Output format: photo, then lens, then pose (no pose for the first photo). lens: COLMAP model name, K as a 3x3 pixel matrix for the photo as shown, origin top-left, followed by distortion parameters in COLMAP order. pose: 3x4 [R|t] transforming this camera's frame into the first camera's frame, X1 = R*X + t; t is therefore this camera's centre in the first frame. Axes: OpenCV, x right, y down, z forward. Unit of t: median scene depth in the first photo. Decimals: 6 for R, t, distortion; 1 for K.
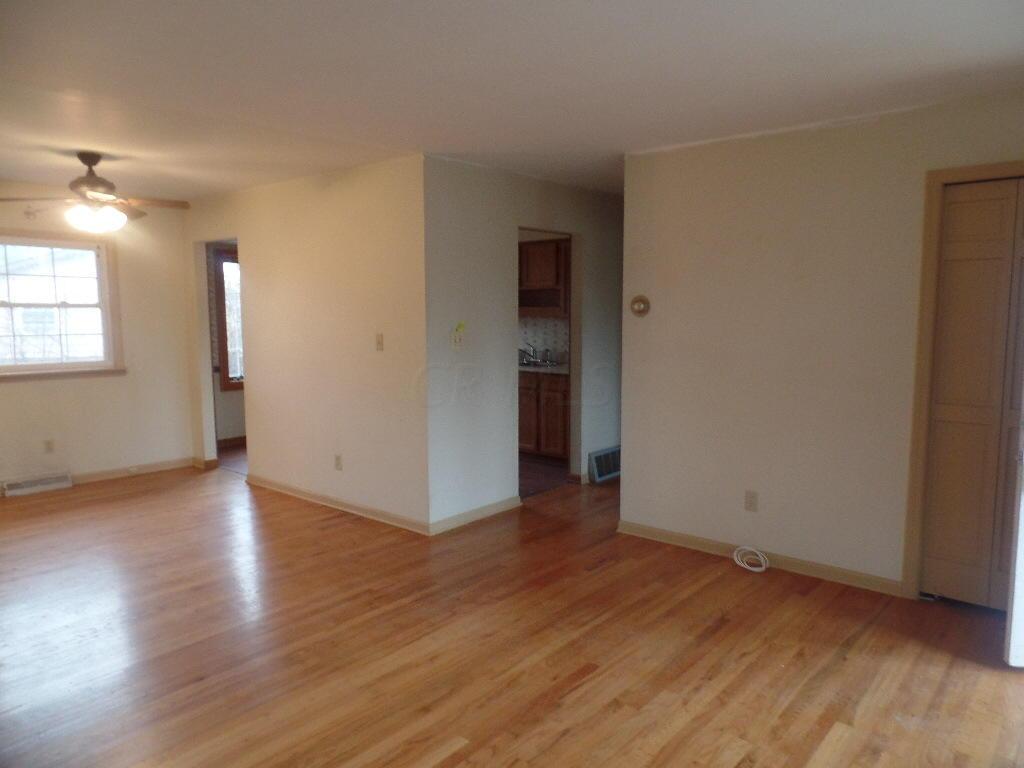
lens RADIAL K [[686.5, 0, 508.5], [0, 686.5, 391.4], [0, 0, 1]] dist [-0.024262, 0.000908]
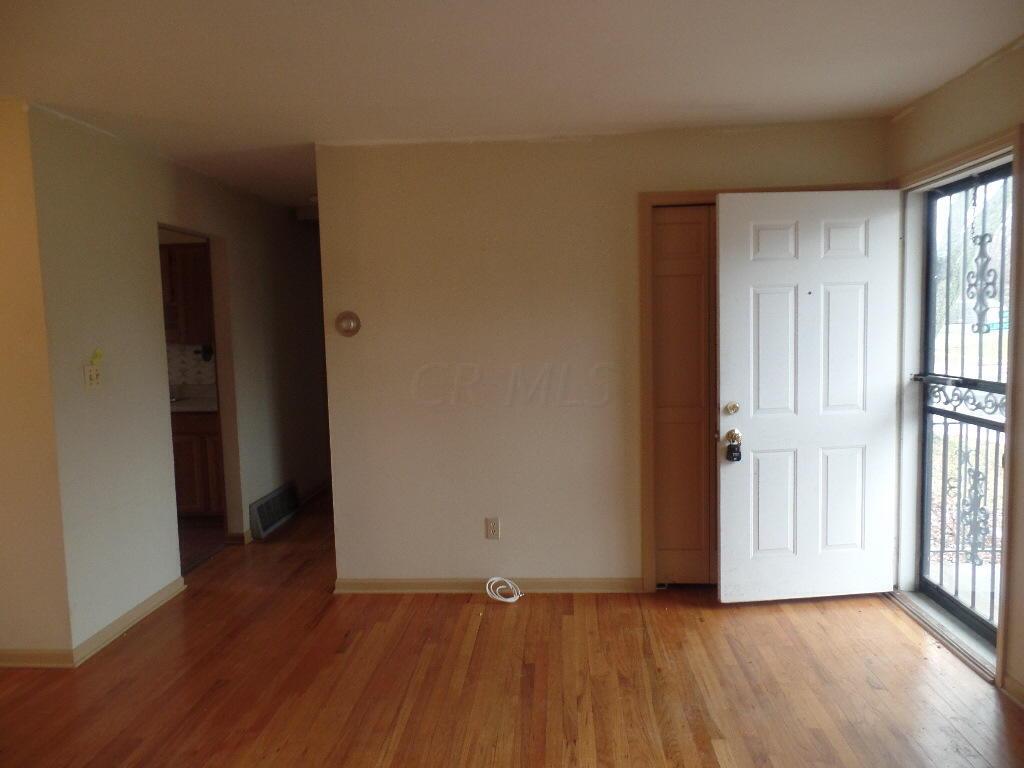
lens RADIAL K [[700.7, 0, 512.0], [0, 700.7, 384.0], [0, 0, 1]] dist [-0.011054, 0.000358]
pose [[0.798235, -0.066726, 0.598639, -0.175632], [0.091885, 0.995703, -0.011537, -0.021130], [-0.595297, 0.064215, 0.800936, 0.189261]]
